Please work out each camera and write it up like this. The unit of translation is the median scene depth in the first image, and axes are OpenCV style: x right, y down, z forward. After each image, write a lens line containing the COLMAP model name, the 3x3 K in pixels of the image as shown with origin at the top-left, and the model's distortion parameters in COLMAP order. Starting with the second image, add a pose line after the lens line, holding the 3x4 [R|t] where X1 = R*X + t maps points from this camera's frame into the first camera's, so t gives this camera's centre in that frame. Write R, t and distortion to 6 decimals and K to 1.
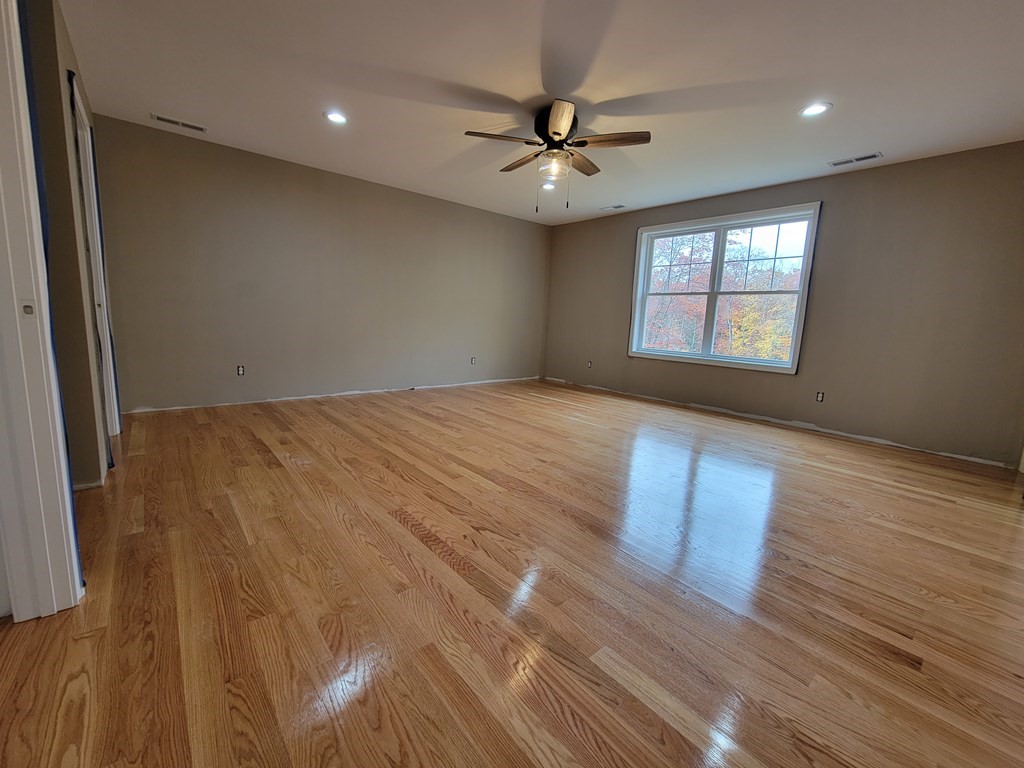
lens RADIAL K [[421.1, 0, 508.8], [0, 421.1, 379.9], [0, 0, 1]] dist [-0.003290, -0.000385]
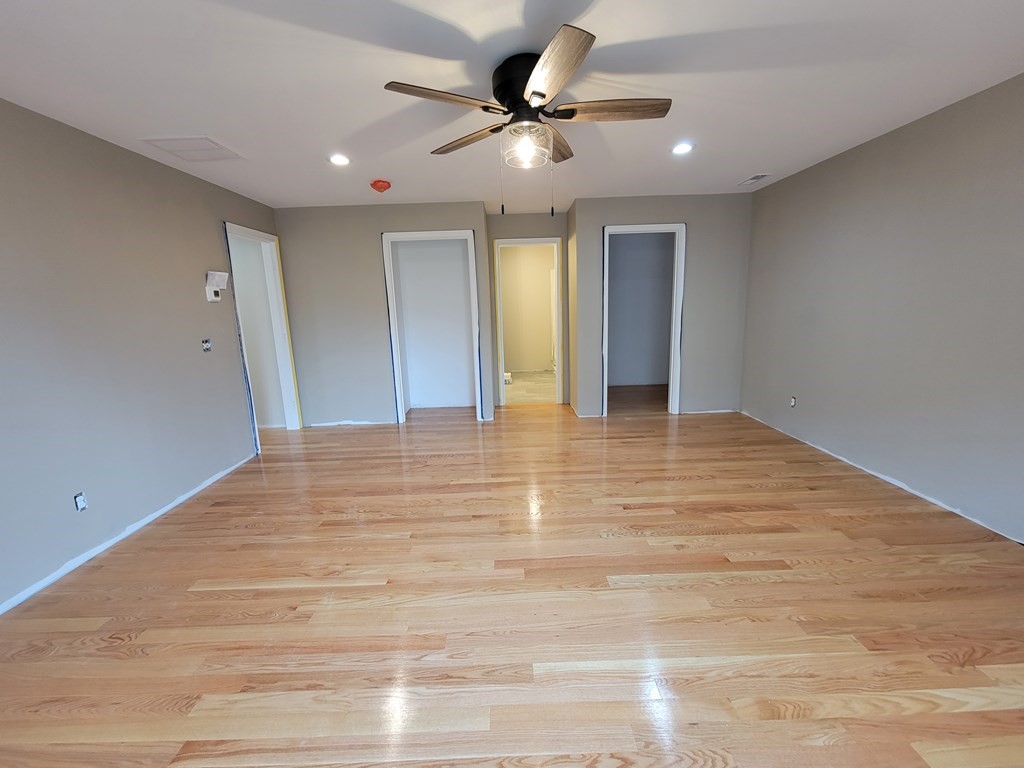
lens RADIAL K [[417.4, 0, 509.0], [0, 417.4, 382.2], [0, 0, 1]] dist [-0.003241, -0.000270]
pose [[-0.640509, 0.121826, -0.758226, 0.464813], [-0.107495, 0.963393, 0.245597, -0.218342], [0.760390, 0.238813, -0.603966, 1.022580]]
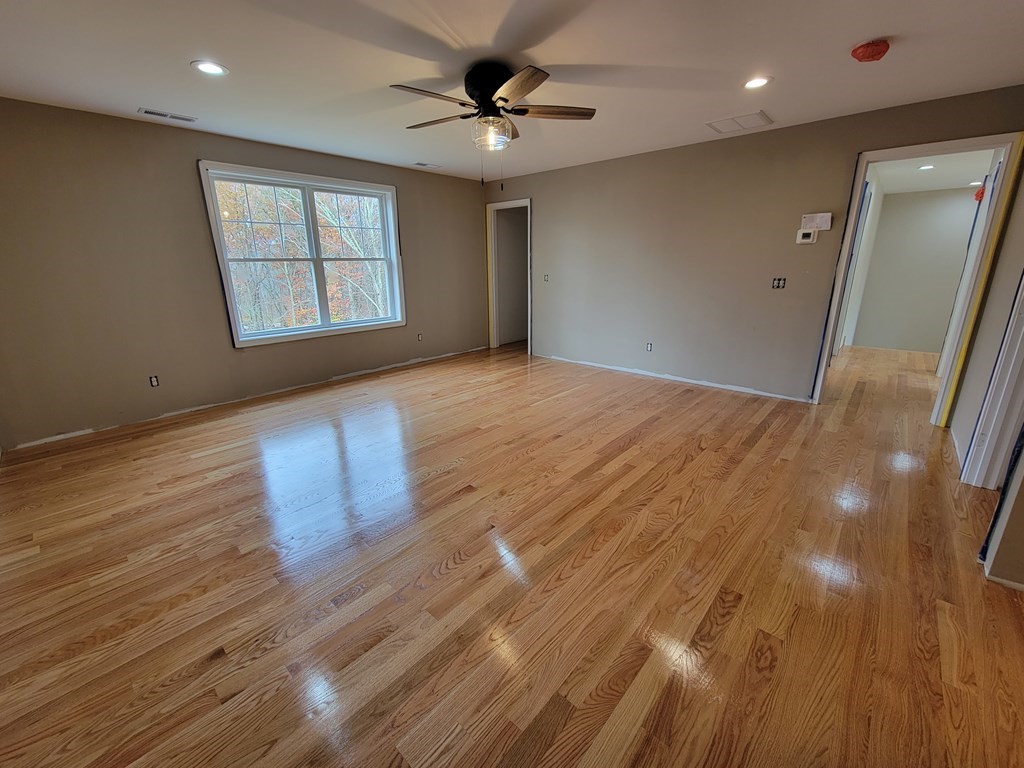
lens RADIAL K [[421.1, 0, 508.8], [0, 421.1, 379.9], [0, 0, 1]] dist [-0.003290, -0.000385]
pose [[-0.129065, -0.307677, 0.942697, -0.607564], [0.149971, 0.933657, 0.325259, -0.220809], [-0.980230, 0.183357, -0.074359, 0.786387]]
